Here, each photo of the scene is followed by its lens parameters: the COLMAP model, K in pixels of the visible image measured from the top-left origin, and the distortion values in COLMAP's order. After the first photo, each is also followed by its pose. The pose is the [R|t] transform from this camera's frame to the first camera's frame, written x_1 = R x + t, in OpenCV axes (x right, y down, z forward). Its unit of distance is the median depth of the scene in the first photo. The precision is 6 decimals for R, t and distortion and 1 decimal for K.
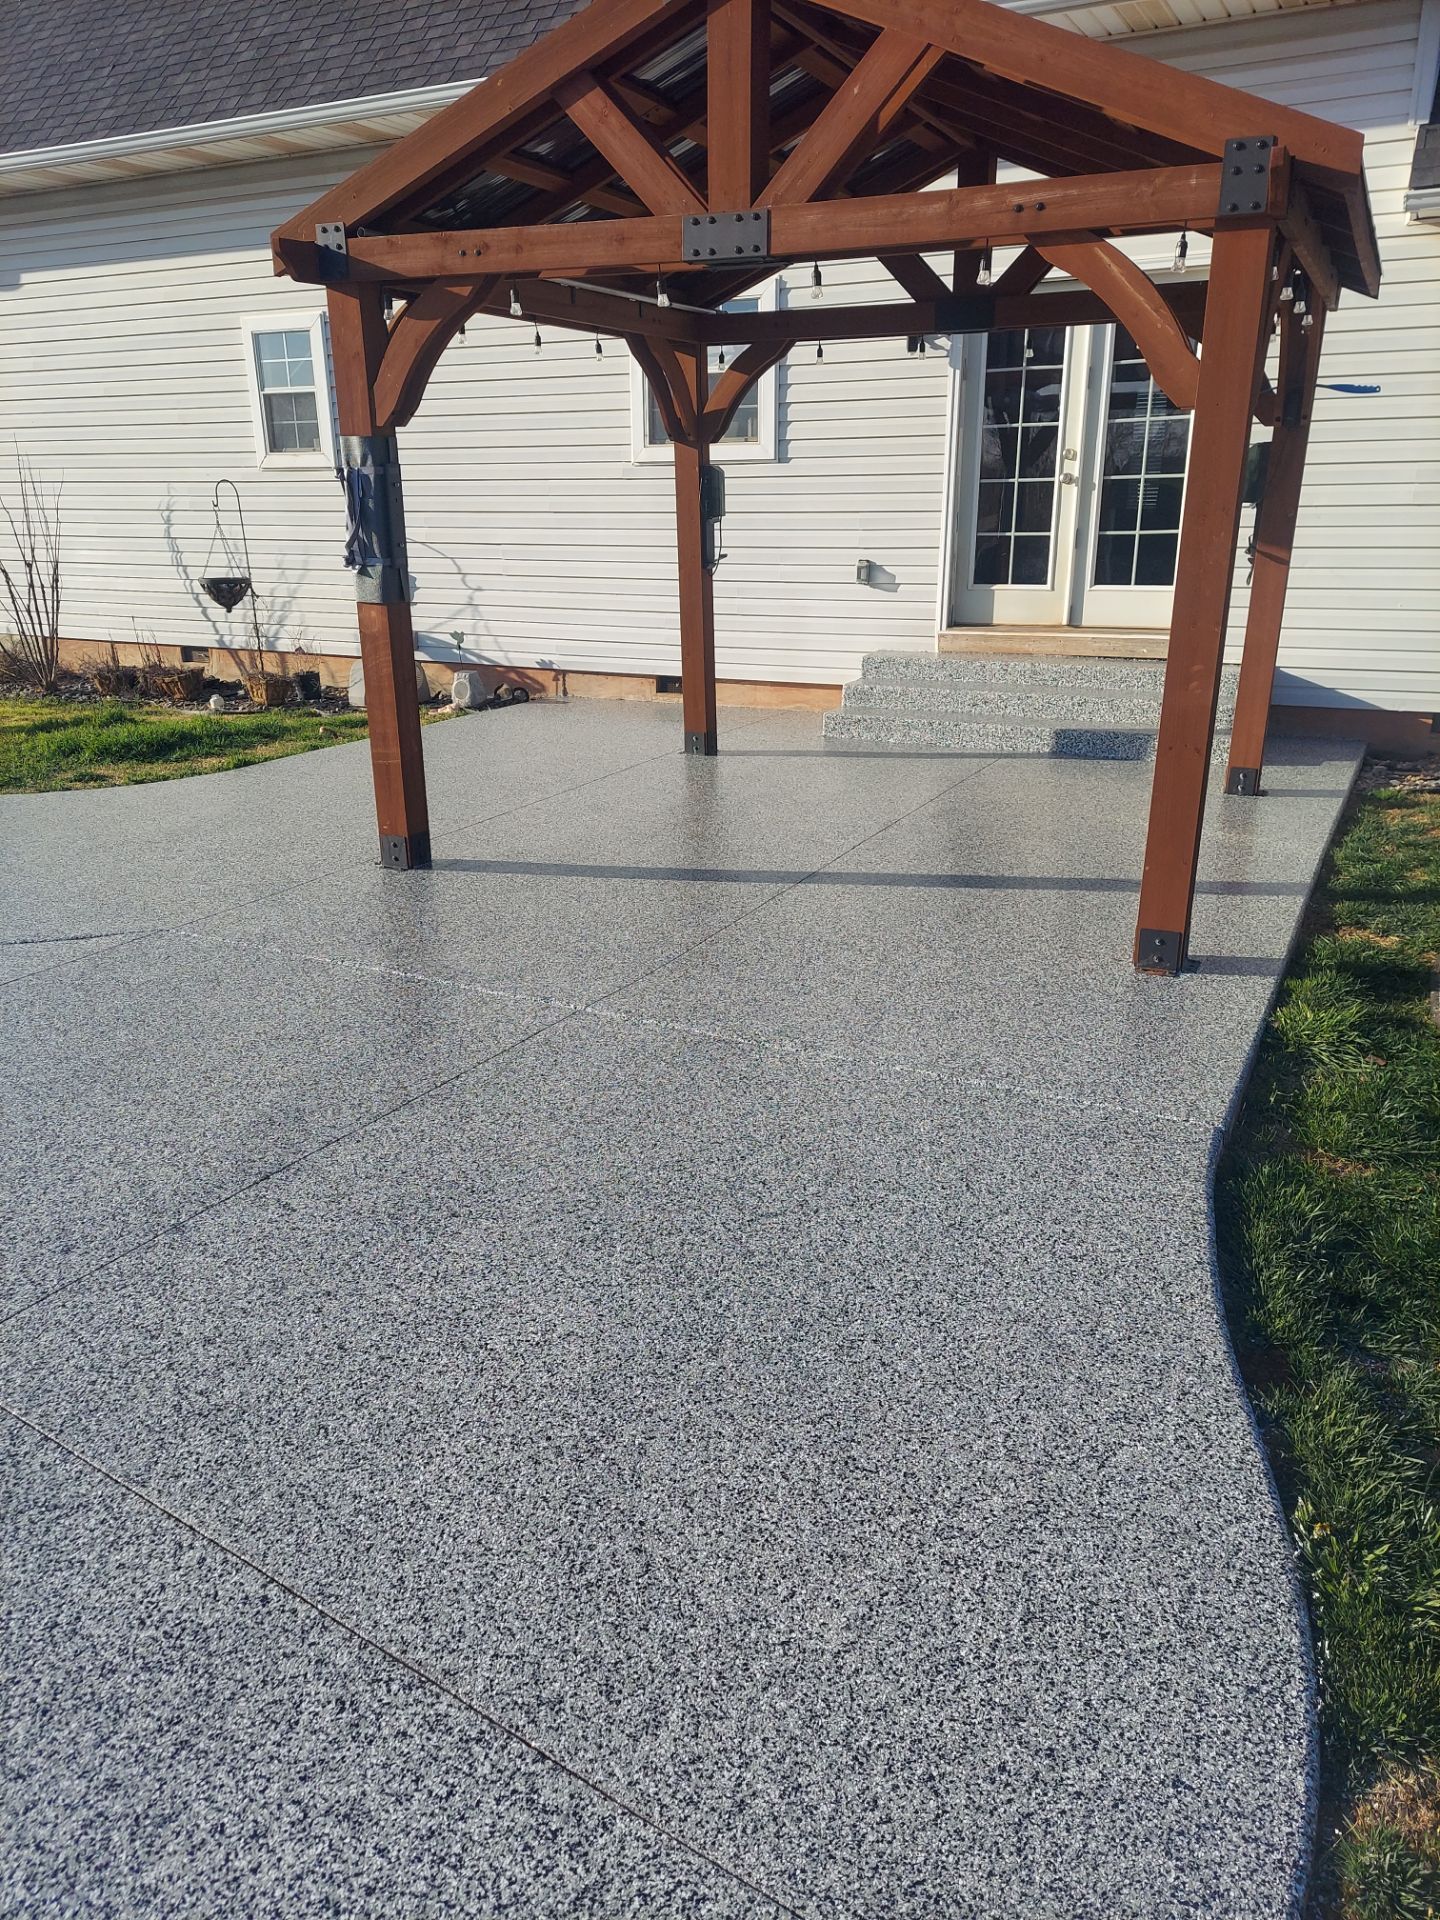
lens RADIAL K [[1376.9, 0, 720.0], [0, 1376.9, 960.0], [0, 0, 1]] dist [0.095136, -0.099632]
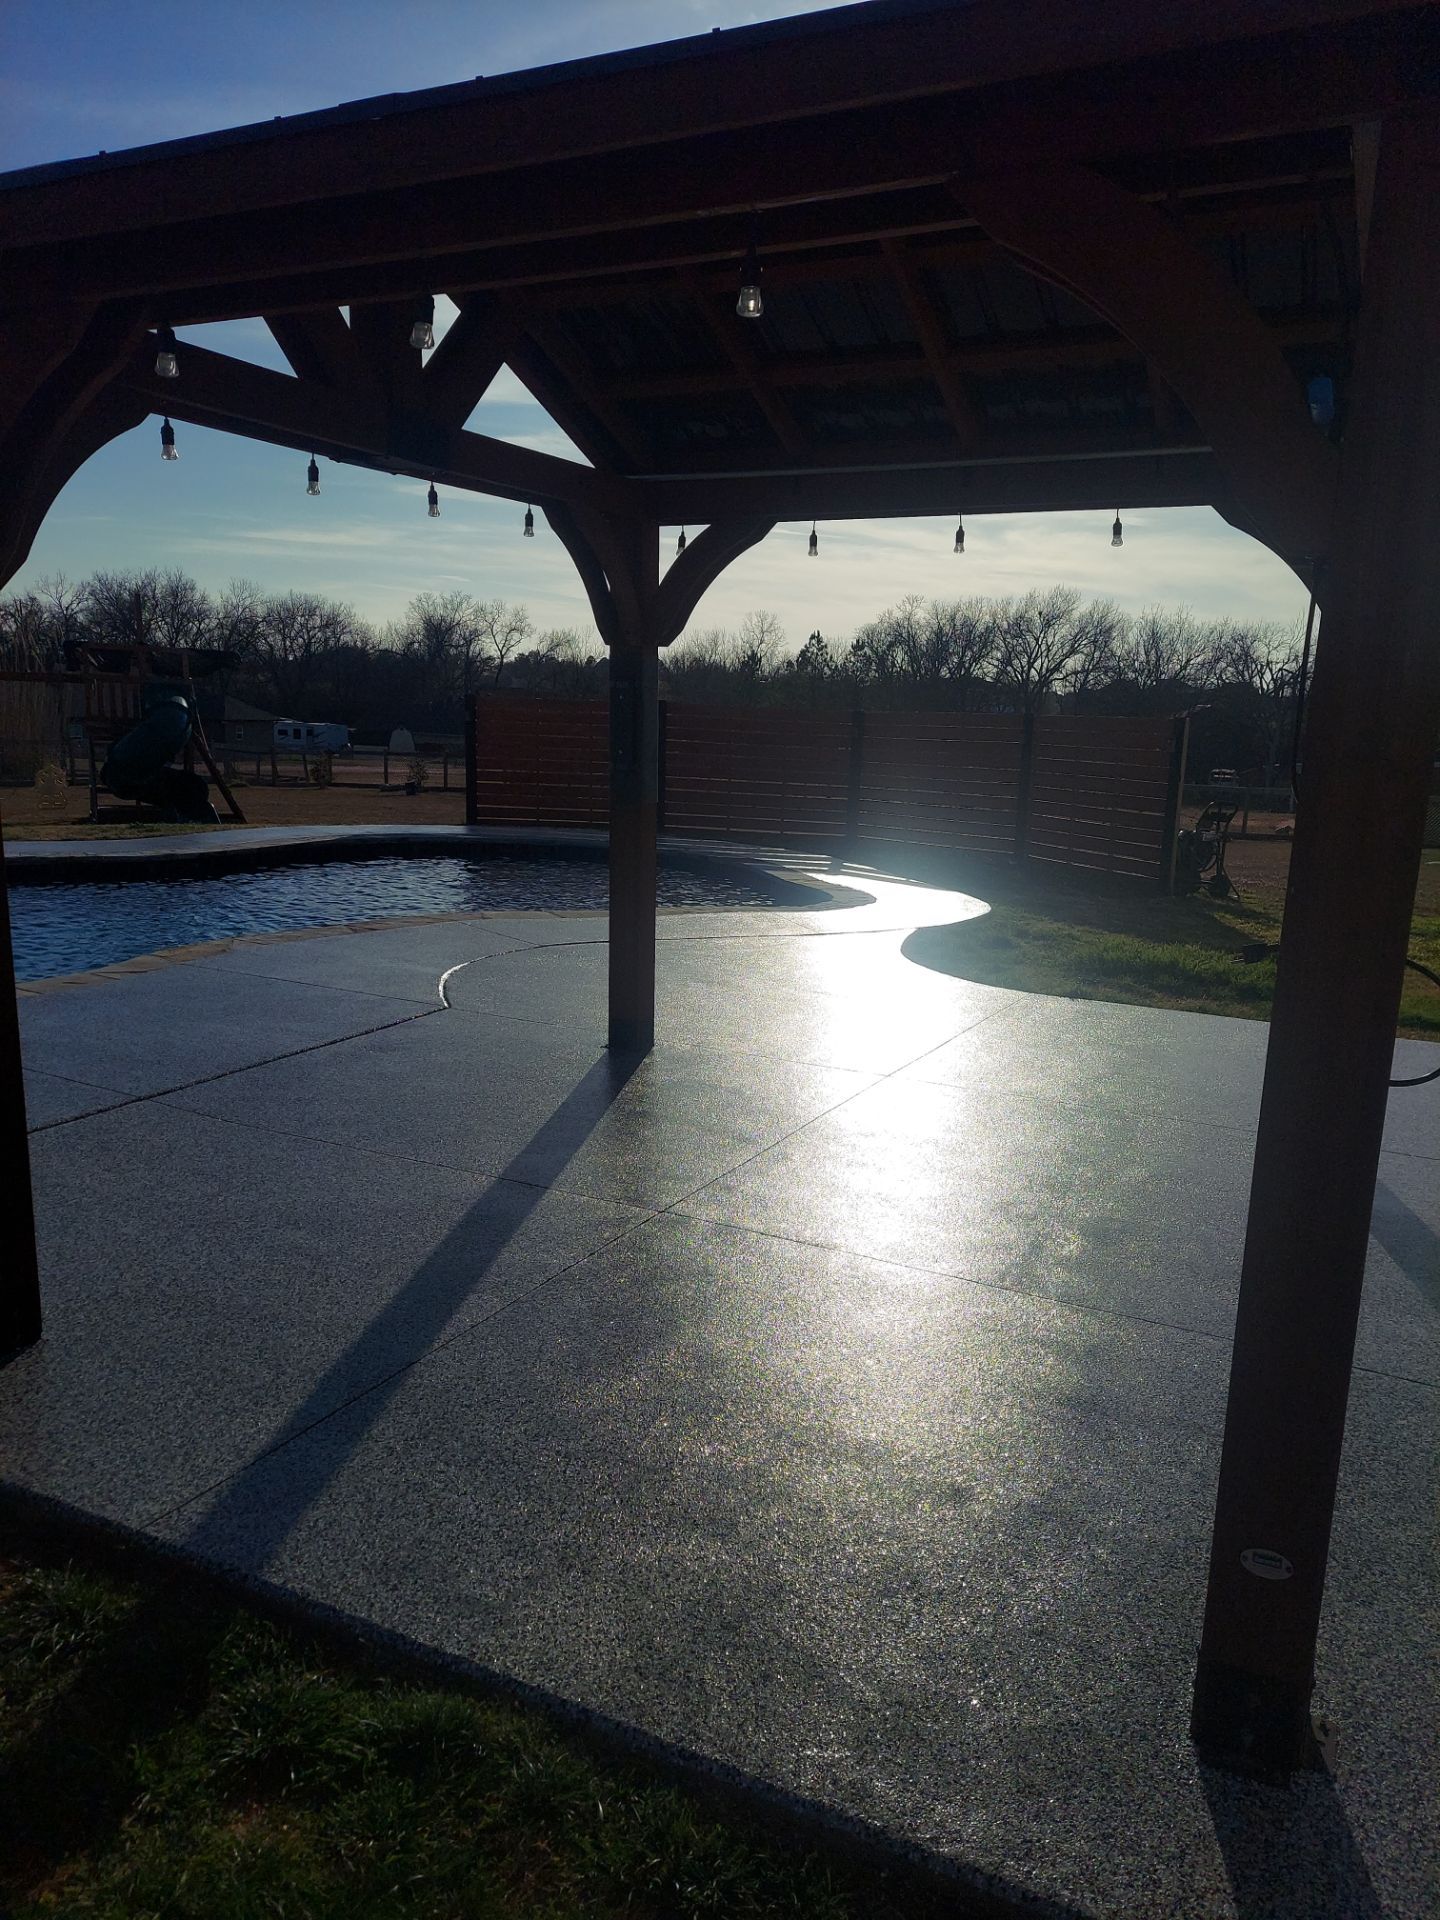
lens RADIAL K [[1359.7, 0, 720.0], [0, 1359.7, 960.0], [0, 0, 1]] dist [0.001279, 0.010635]
pose [[0.006018, 0.202234, -0.979319, 1.174484], [-0.342589, 0.920487, 0.187980, -0.532029], [0.939466, 0.334373, 0.074823, 1.524936]]
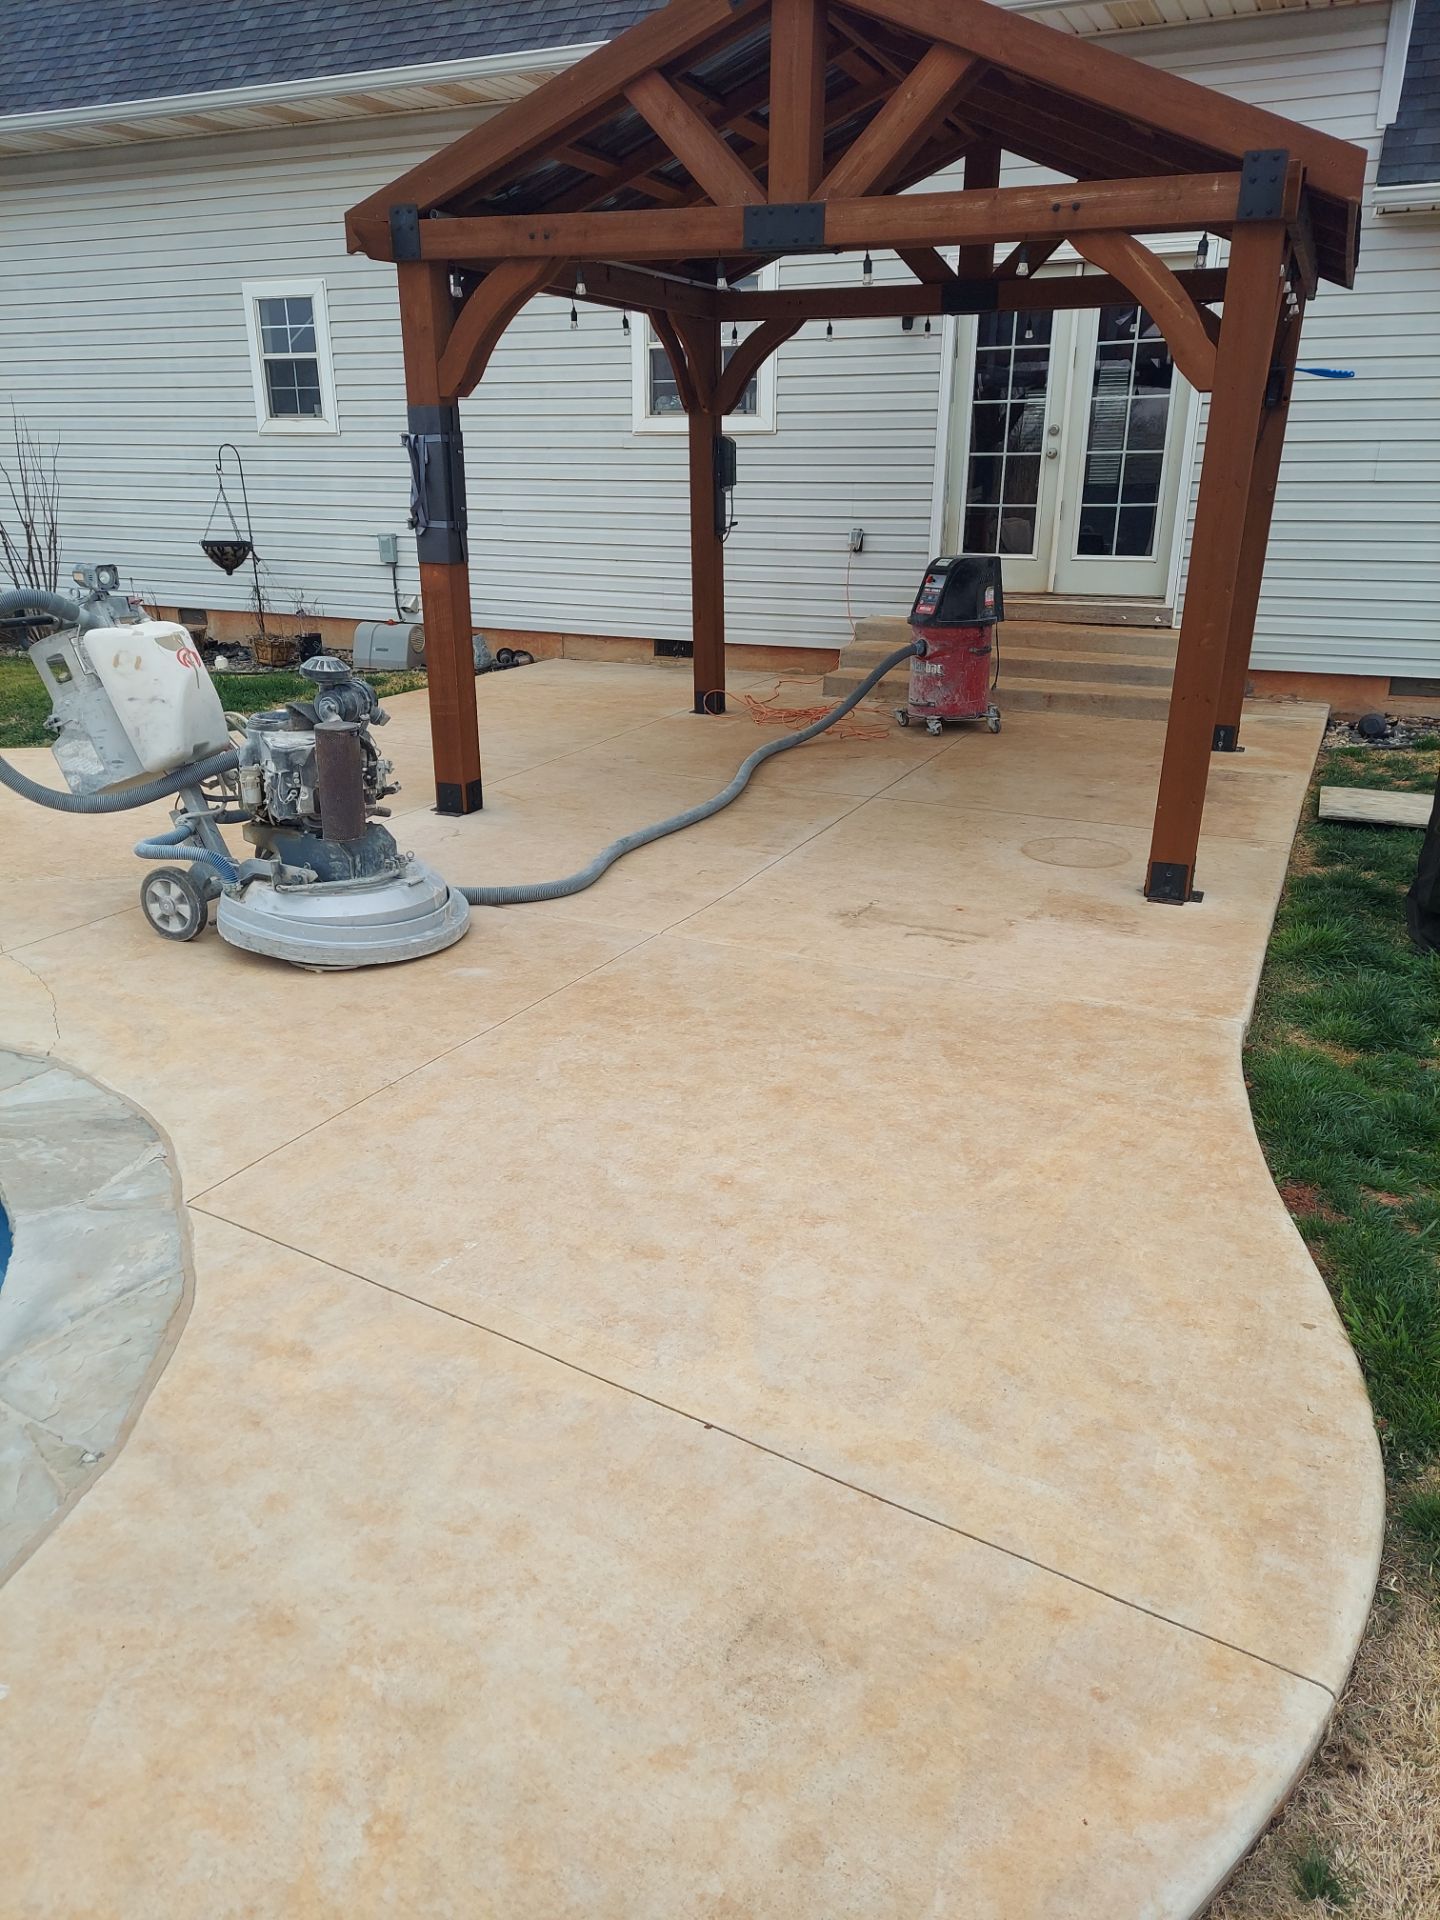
lens RADIAL K [[1391.2, 0, 720.0], [0, 1391.2, 960.0], [0, 0, 1]] dist [0.098027, -0.098527]
pose [[0.998868, -0.005434, 0.047266, -0.089856], [0.004695, 0.999865, 0.015725, 0.032683], [-0.047345, -0.015485, 0.998759, -0.096085]]
